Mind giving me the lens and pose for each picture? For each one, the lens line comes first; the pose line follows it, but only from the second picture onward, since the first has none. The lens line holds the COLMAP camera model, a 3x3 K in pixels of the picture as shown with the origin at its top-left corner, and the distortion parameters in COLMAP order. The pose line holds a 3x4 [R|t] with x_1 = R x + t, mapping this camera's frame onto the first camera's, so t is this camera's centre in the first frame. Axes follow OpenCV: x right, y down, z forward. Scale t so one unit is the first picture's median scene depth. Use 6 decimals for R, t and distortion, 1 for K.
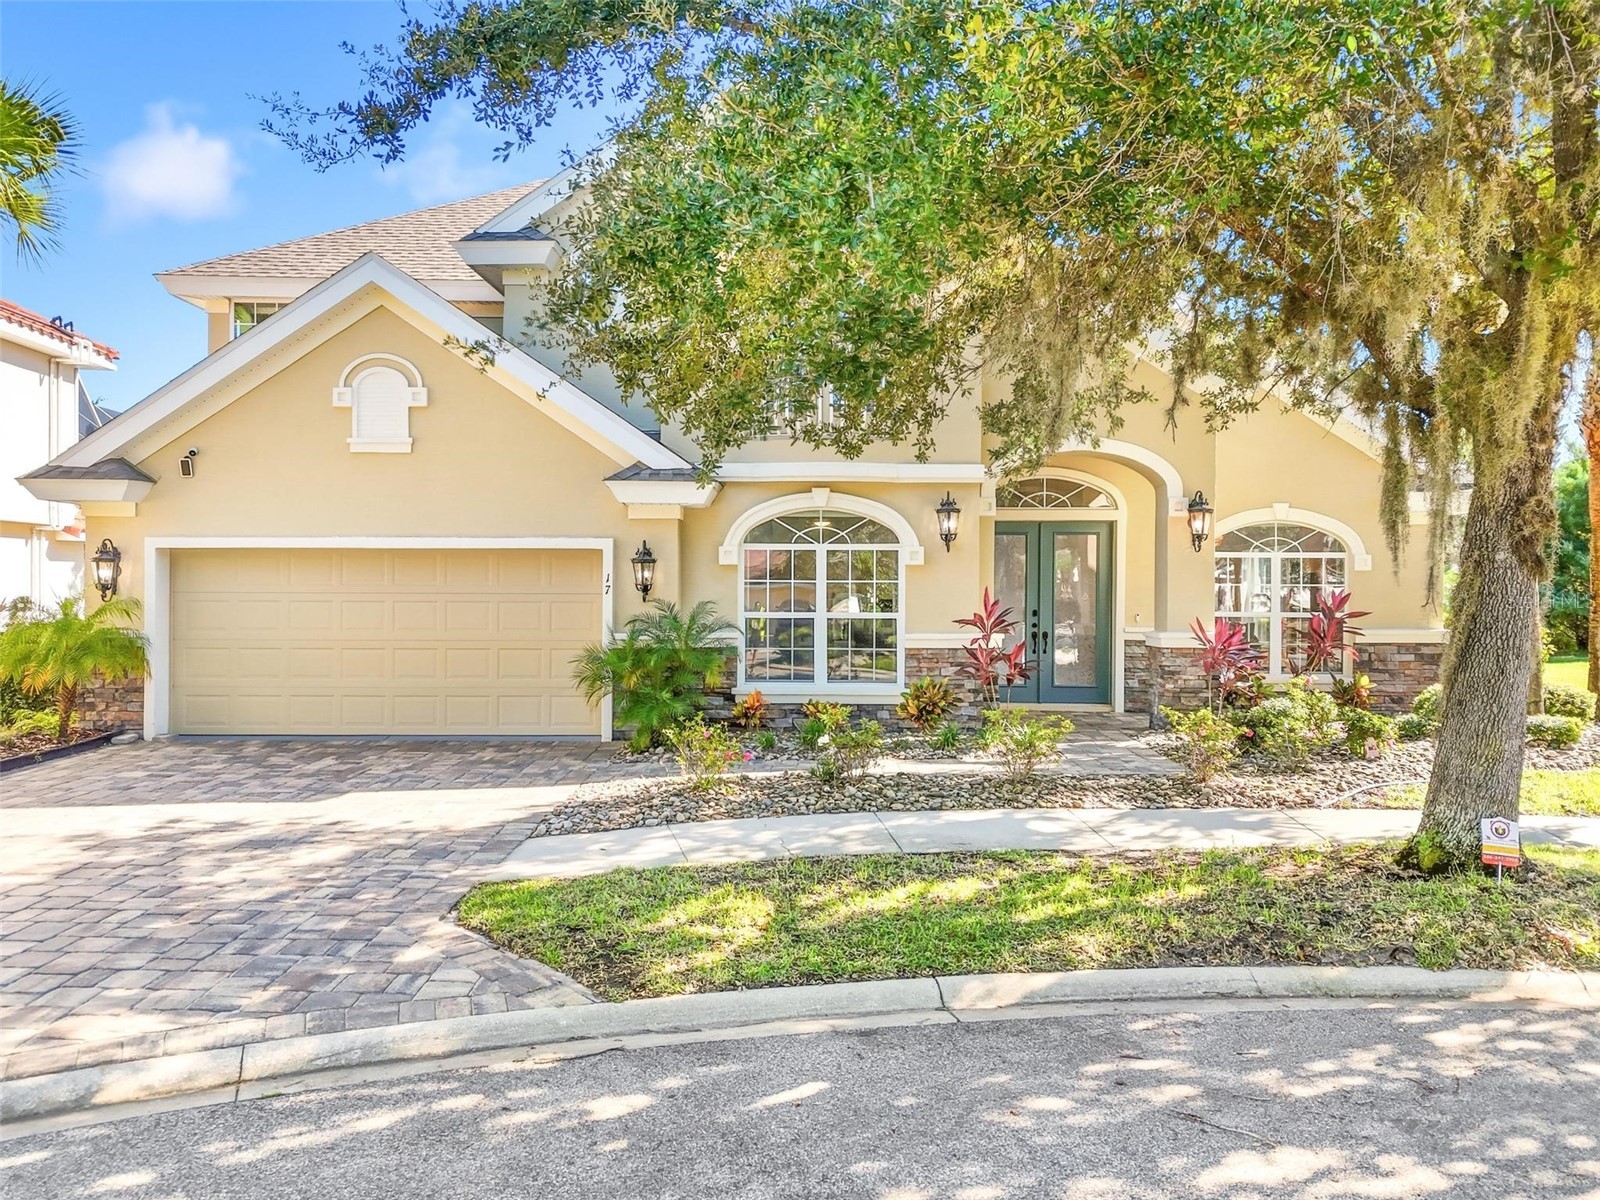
lens RADIAL K [[1185.6, 0, 792.9], [0, 1185.6, 604.1], [0, 0, 1]] dist [0.065800, -0.051828]
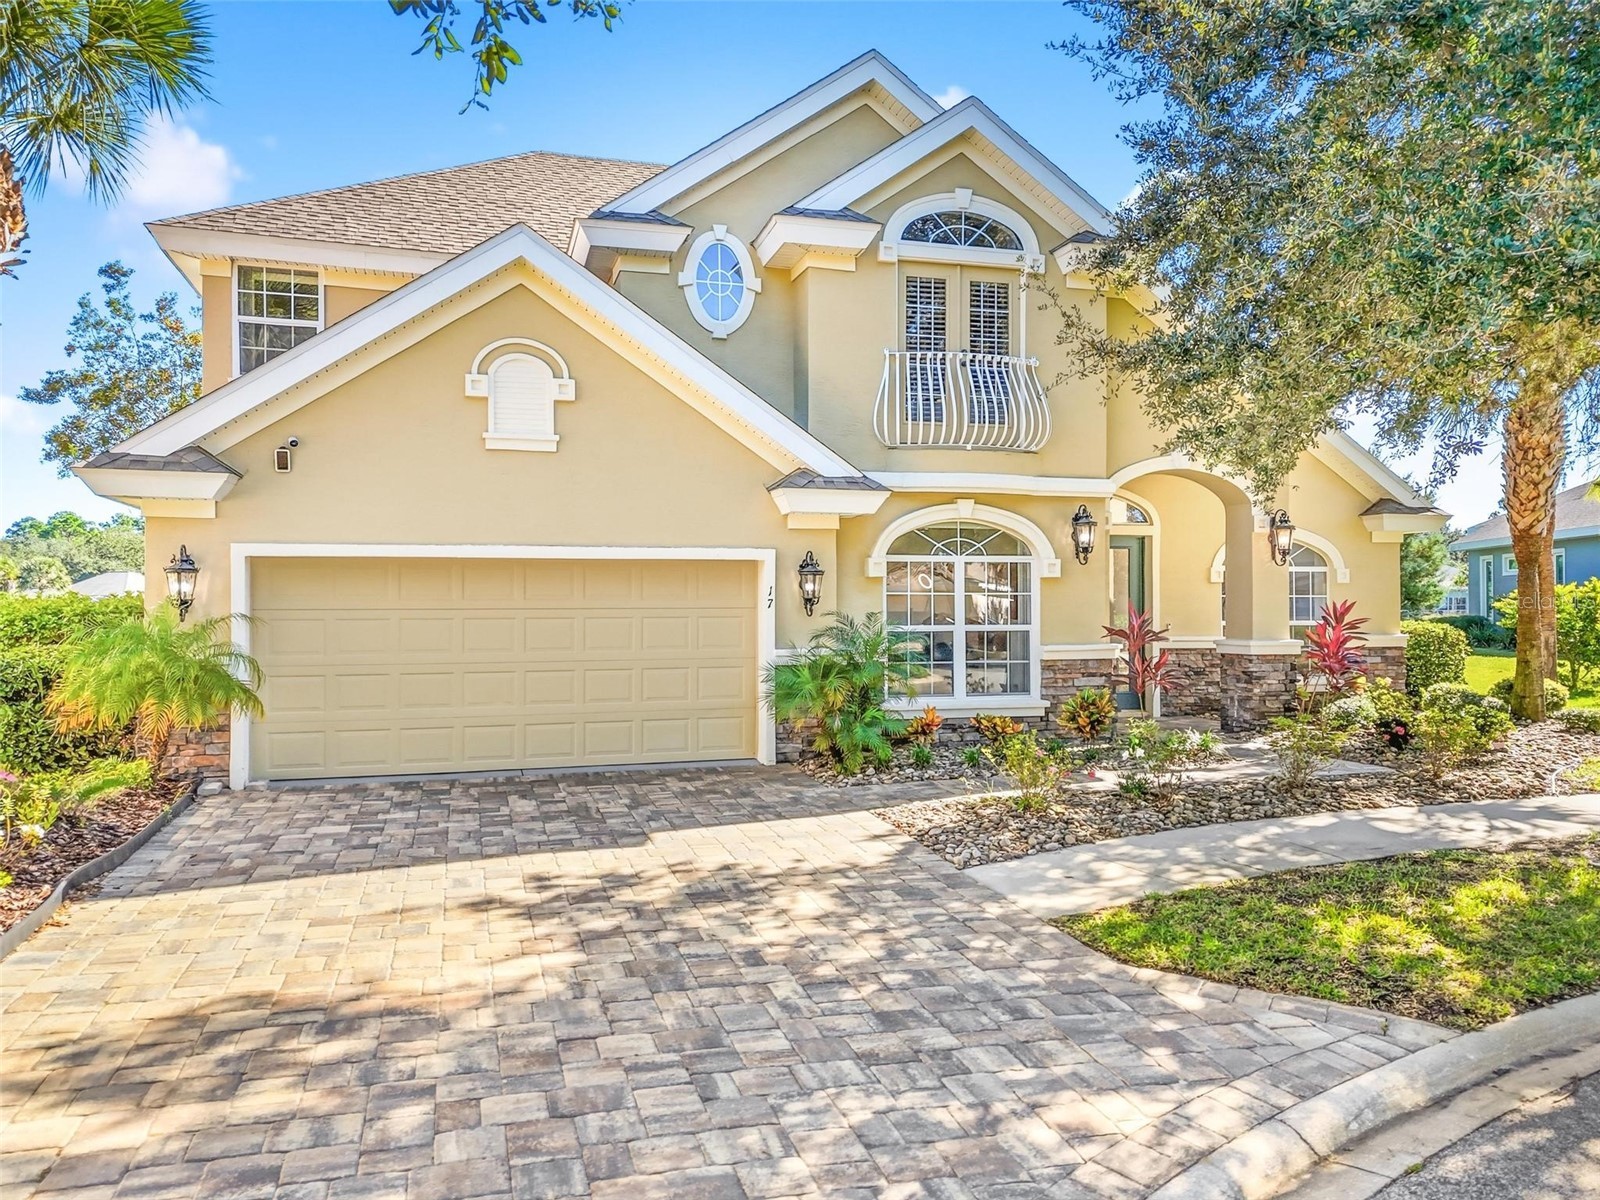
lens RADIAL K [[1185.6, 0, 790.2], [0, 1185.6, 605.1], [0, 0, 1]] dist [0.065800, -0.051828]
pose [[0.955061, -0.005904, 0.296352, -0.417459], [0.008720, 0.999929, -0.008181, -0.003052], [-0.296282, 0.010398, 0.955044, 0.099639]]
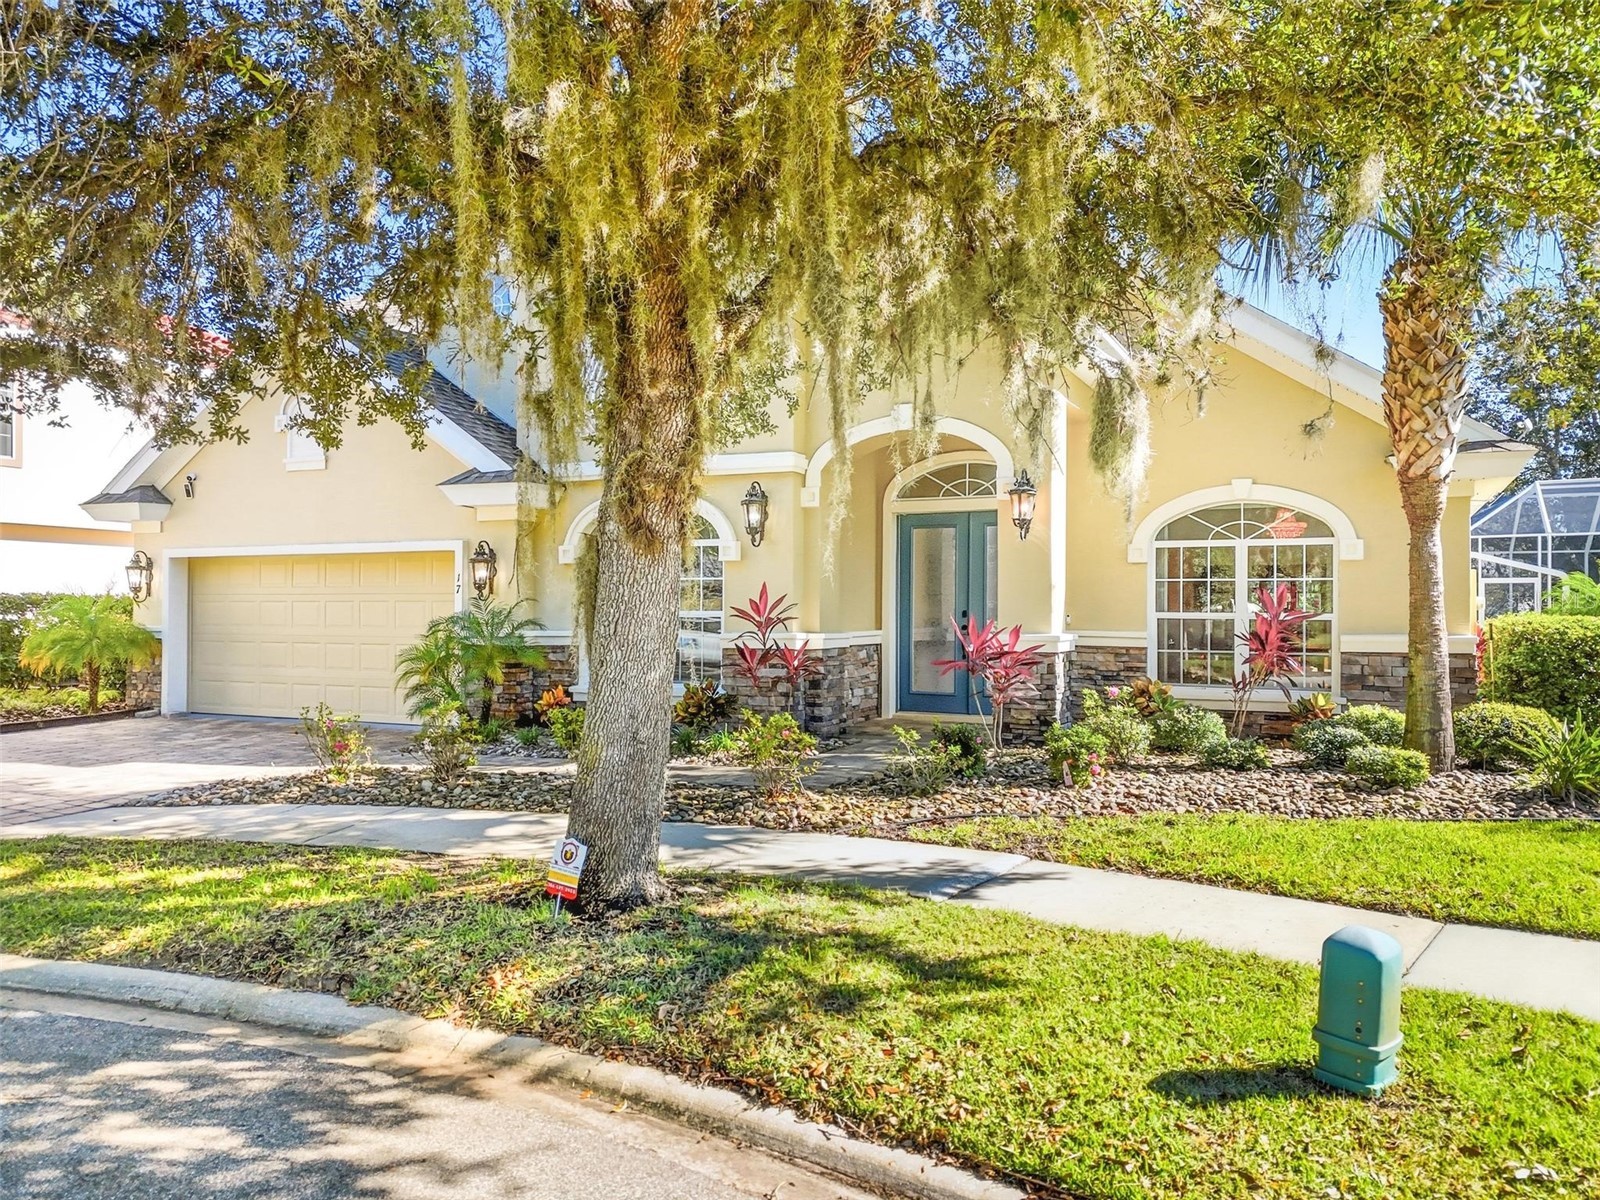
lens RADIAL K [[1185.6, 0, 809.0], [0, 1185.6, 598.4], [0, 0, 1]] dist [0.065800, -0.051828]
pose [[0.911043, -0.003140, -0.412300, 0.570073], [0.000296, 0.999976, -0.006961, 0.004177], [0.412311, 0.006220, 0.911022, 0.154261]]
